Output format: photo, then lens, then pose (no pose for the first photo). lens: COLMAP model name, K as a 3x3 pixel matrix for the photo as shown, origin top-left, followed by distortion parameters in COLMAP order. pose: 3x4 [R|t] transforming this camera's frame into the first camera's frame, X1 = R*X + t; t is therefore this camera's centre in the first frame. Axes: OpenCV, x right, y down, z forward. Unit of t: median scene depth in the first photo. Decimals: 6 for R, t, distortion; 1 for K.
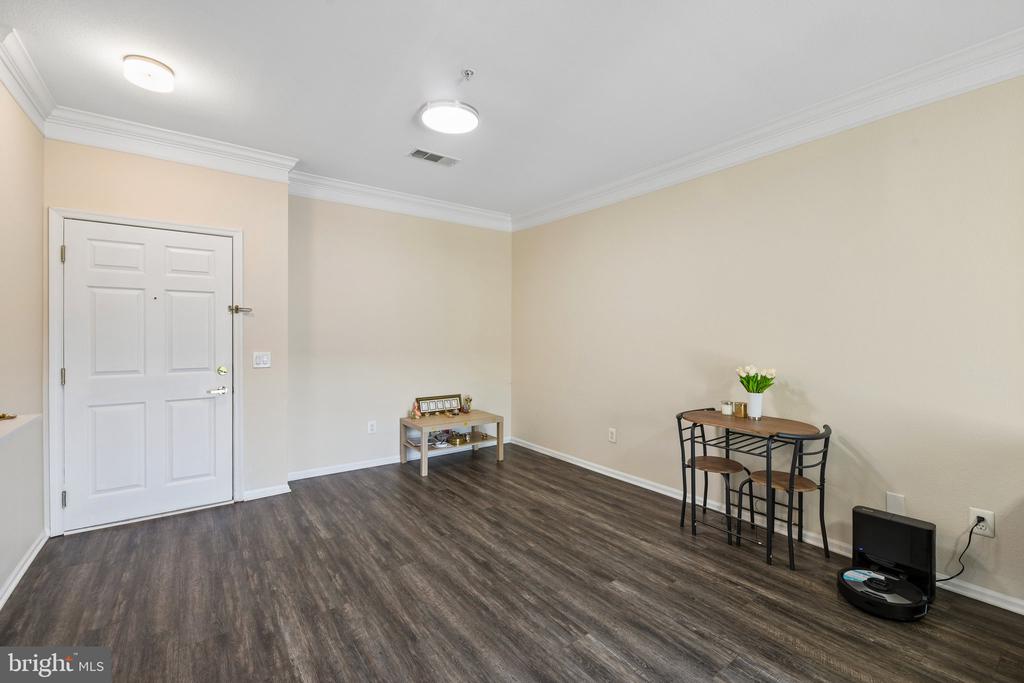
lens RADIAL K [[436.8, 0, 515.9], [0, 436.8, 337.7], [0, 0, 1]] dist [0.001028, -0.000966]
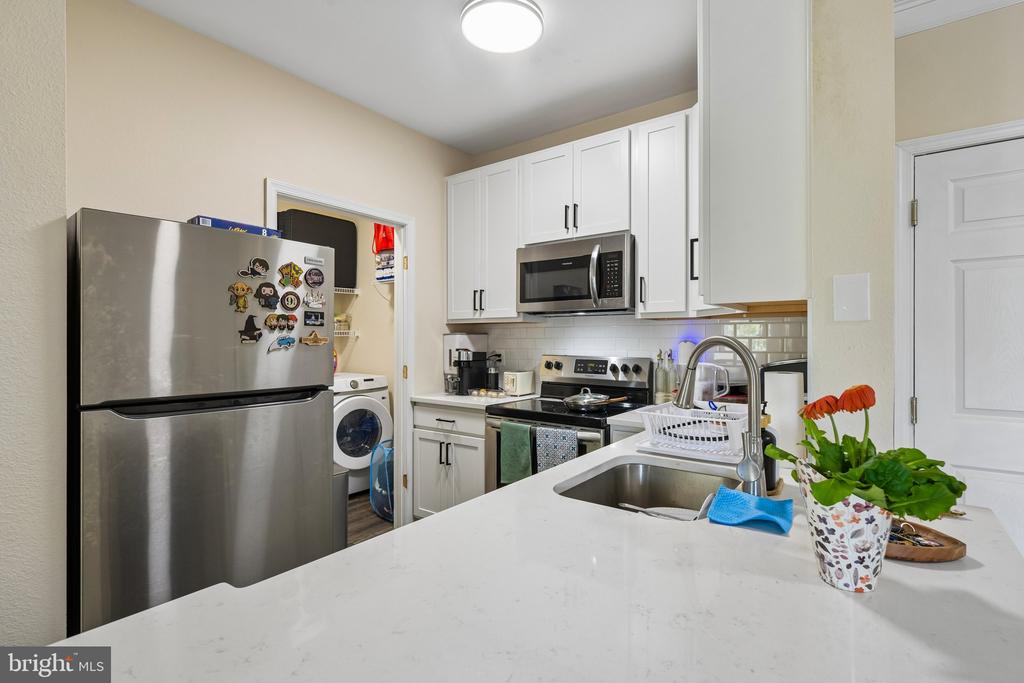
lens RADIAL K [[479.1, 0, 516.8], [0, 479.1, 340.4], [0, 0, 1]] dist [0.002534, -0.000703]
pose [[0.286536, -0.004871, -0.958057, -0.530545], [-0.007220, 0.999948, -0.007244, -0.002385], [0.958042, 0.008993, 0.286486, 0.255236]]
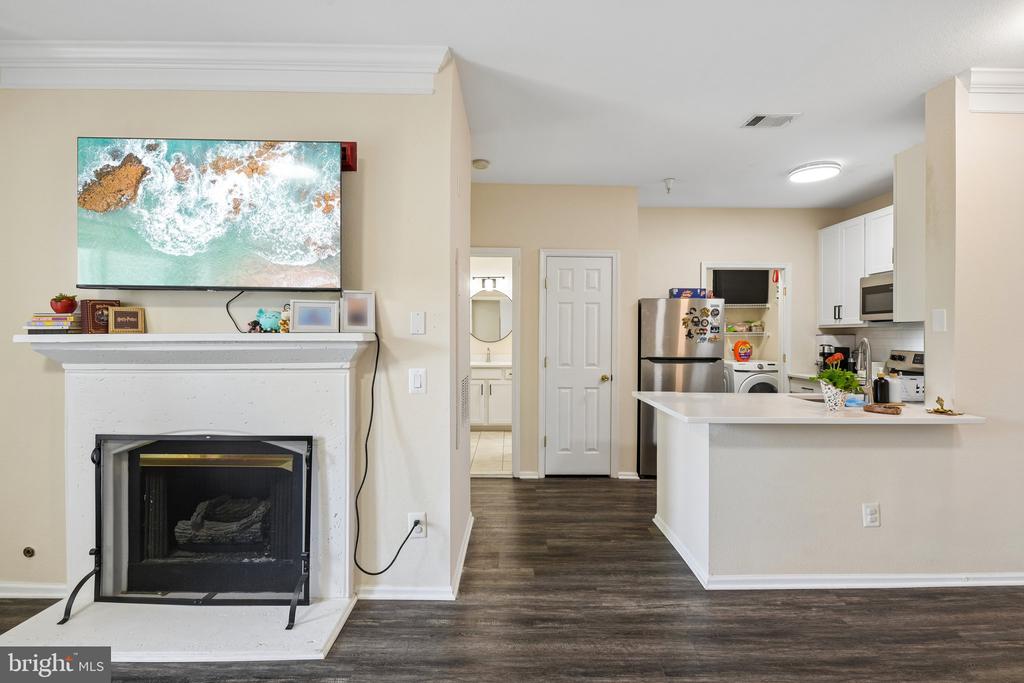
lens RADIAL K [[460.1, 0, 519.0], [0, 460.1, 339.3], [0, 0, 1]] dist [0.001360, -0.001526]
pose [[-0.585049, -0.003390, -0.810991, 0.335635], [-0.015588, 0.999854, 0.007066, -0.003655], [0.810848, 0.016776, -0.585016, 0.531580]]
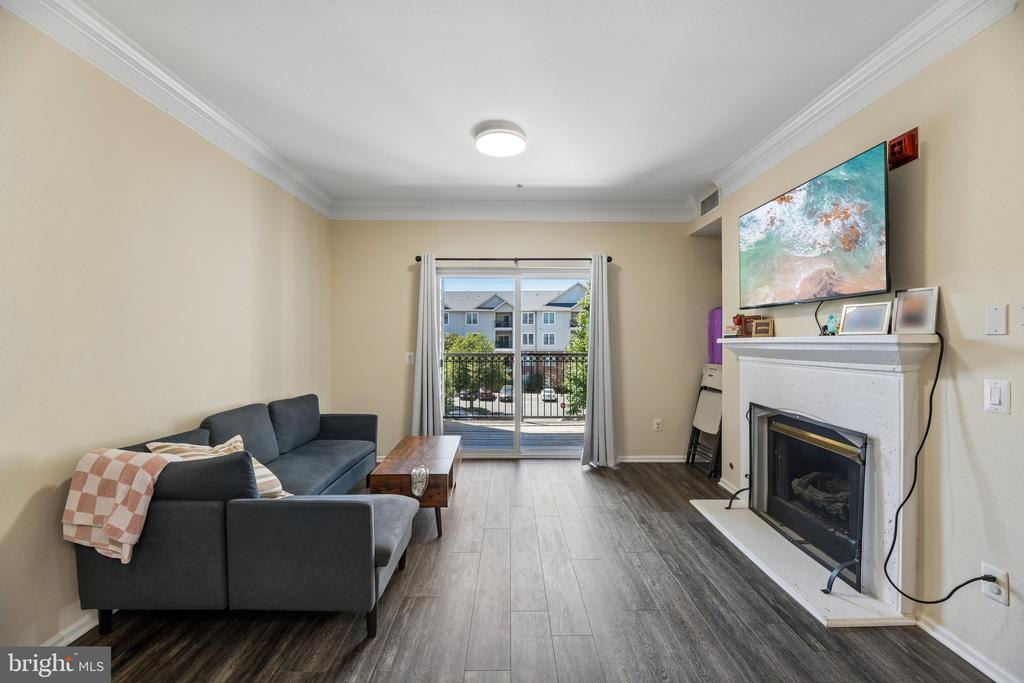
lens RADIAL K [[414.0, 0, 515.2], [0, 414.0, 343.4], [0, 0, 1]] dist [-0.000060, -0.002957]
pose [[-0.808853, -0.013488, 0.587857, -0.013416], [-0.000733, 0.999759, 0.021930, -0.004294], [-0.588011, 0.017307, -0.808668, 0.743690]]
